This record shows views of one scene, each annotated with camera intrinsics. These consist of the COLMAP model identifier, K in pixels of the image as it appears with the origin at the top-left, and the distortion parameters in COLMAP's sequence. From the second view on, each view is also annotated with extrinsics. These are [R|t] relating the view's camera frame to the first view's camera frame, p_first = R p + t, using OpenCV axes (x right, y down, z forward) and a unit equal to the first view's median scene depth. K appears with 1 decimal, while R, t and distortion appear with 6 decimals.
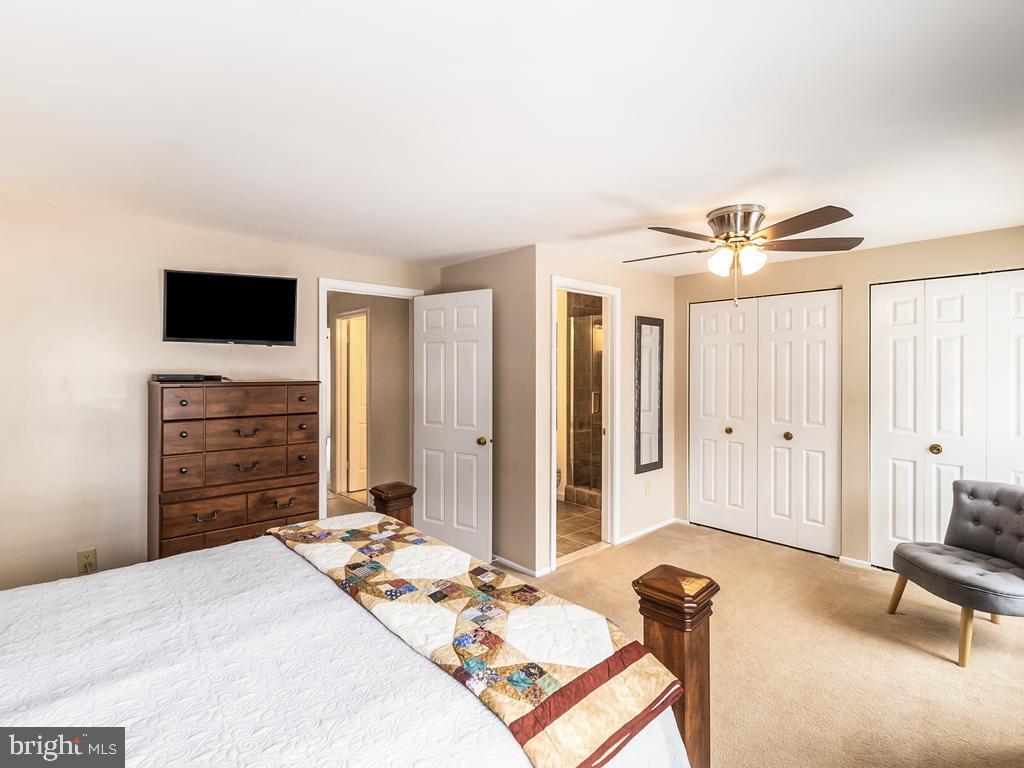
lens RADIAL K [[515.5, 0, 507.0], [0, 515.5, 379.8], [0, 0, 1]] dist [-0.000843, -0.001032]
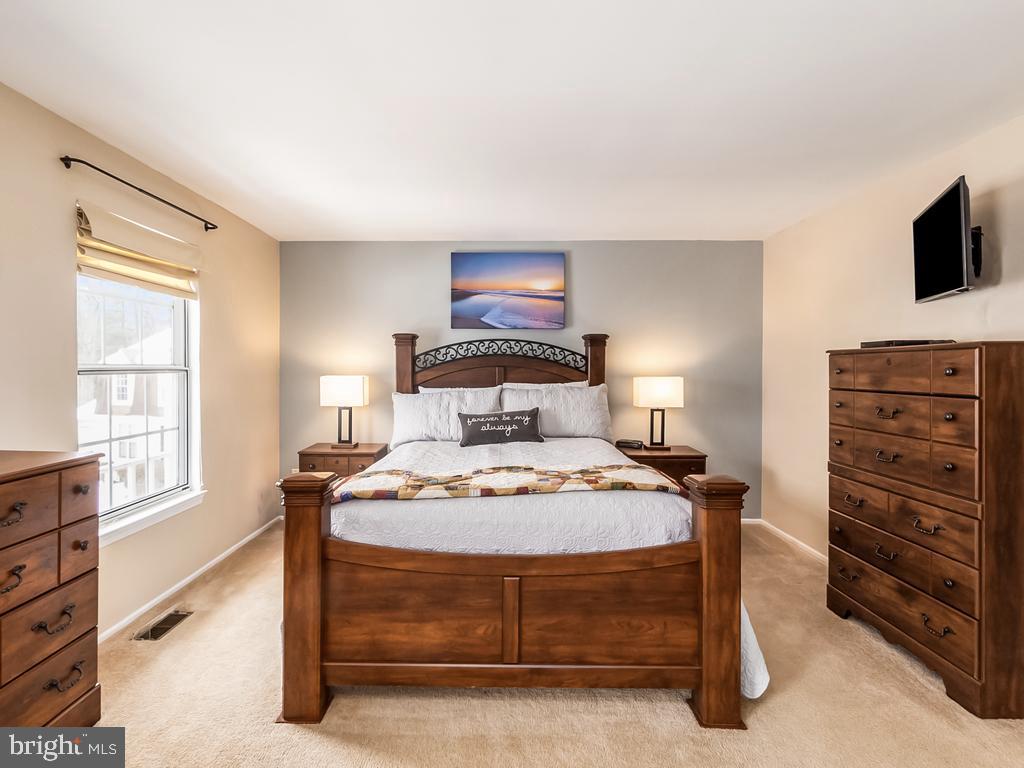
lens RADIAL K [[515.5, 0, 507.0], [0, 515.5, 379.8], [0, 0, 1]] dist [-0.000843, -0.001032]
pose [[-0.672725, 0.007632, -0.739853, 0.444145], [-0.019512, 0.999416, 0.028052, 0.042174], [0.739635, 0.033307, -0.672184, 1.082505]]
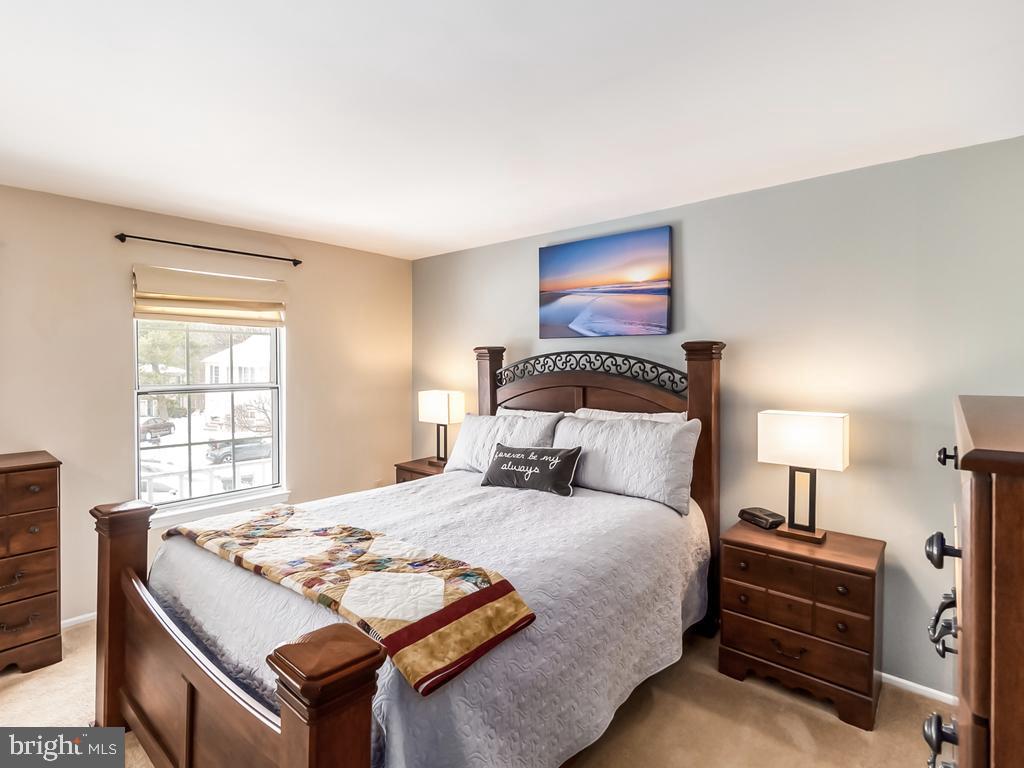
lens RADIAL K [[515.5, 0, 507.0], [0, 515.5, 379.8], [0, 0, 1]] dist [-0.000843, -0.001032]
pose [[-0.992783, -0.002408, -0.119899, -0.262027], [-0.008903, 0.998520, 0.053659, -0.022158], [0.119592, 0.054340, -0.991335, 1.185047]]
